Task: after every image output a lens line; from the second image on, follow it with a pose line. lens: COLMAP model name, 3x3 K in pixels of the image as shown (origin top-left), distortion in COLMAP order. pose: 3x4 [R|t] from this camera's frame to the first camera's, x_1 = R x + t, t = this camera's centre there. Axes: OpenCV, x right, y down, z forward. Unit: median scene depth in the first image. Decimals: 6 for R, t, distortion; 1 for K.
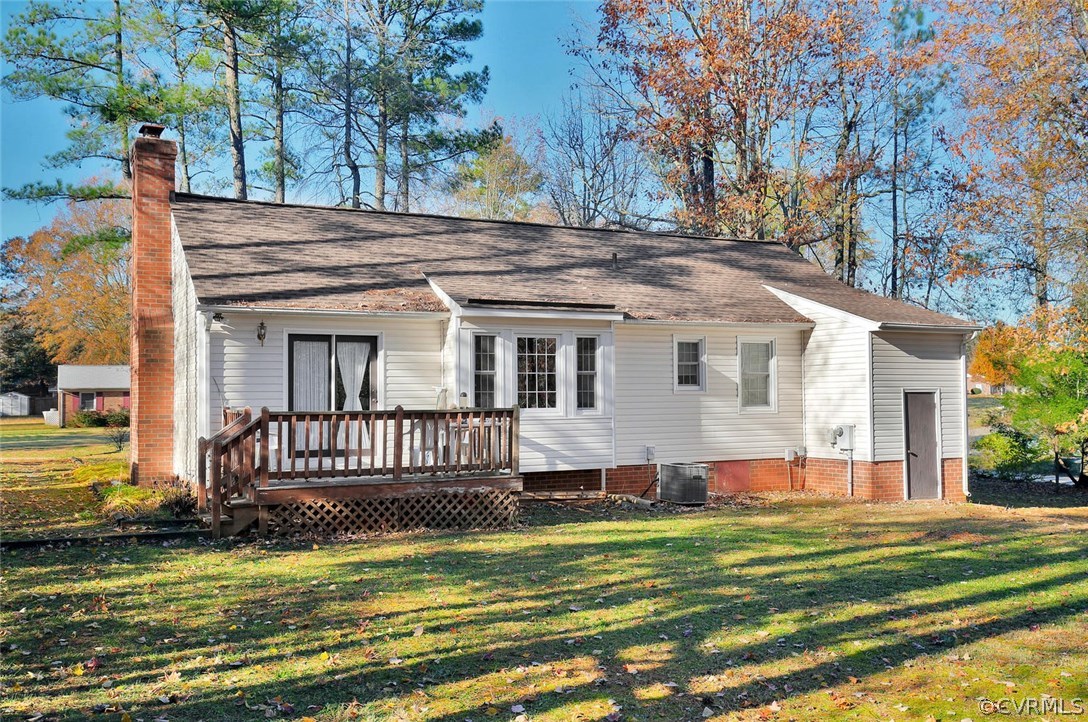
lens RADIAL K [[774.0, 0, 544.0], [0, 774.0, 361.0], [0, 0, 1]] dist [0.005569, 0.002379]
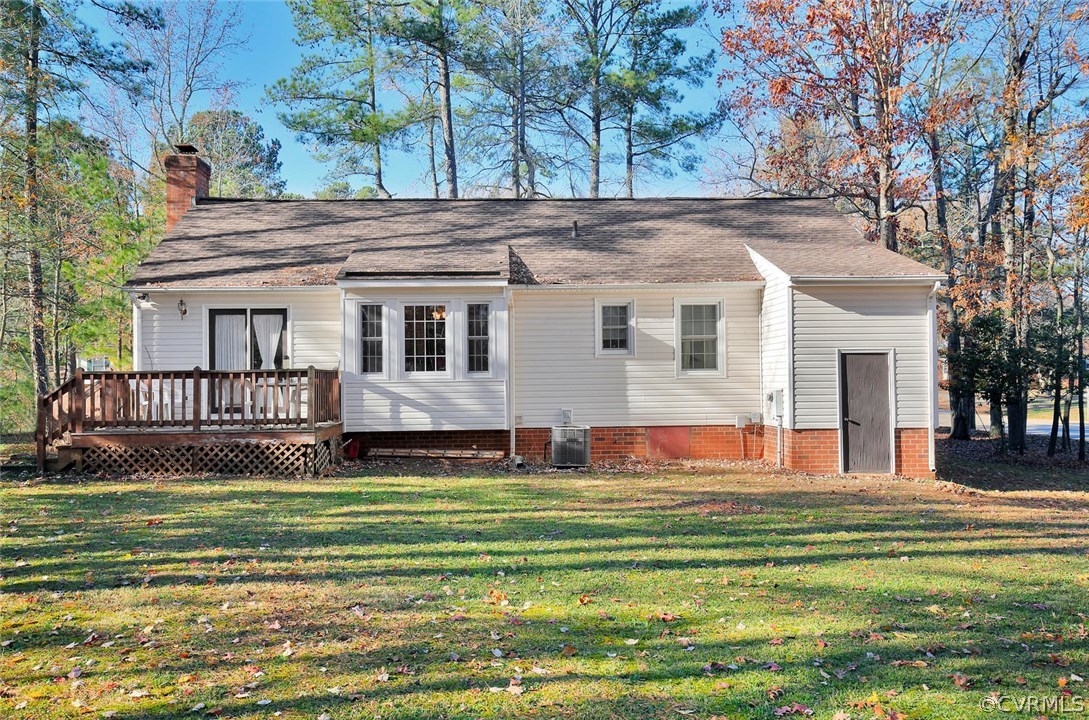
lens RADIAL K [[722.2, 0, 544.5], [0, 722.2, 360.0], [0, 0, 1]] dist [-0.034975, 0.100506]
pose [[0.944952, -0.009040, -0.327084, 0.467523], [0.019521, 0.999395, 0.028776, 0.019410], [0.326626, -0.033577, 0.944557, 0.111858]]
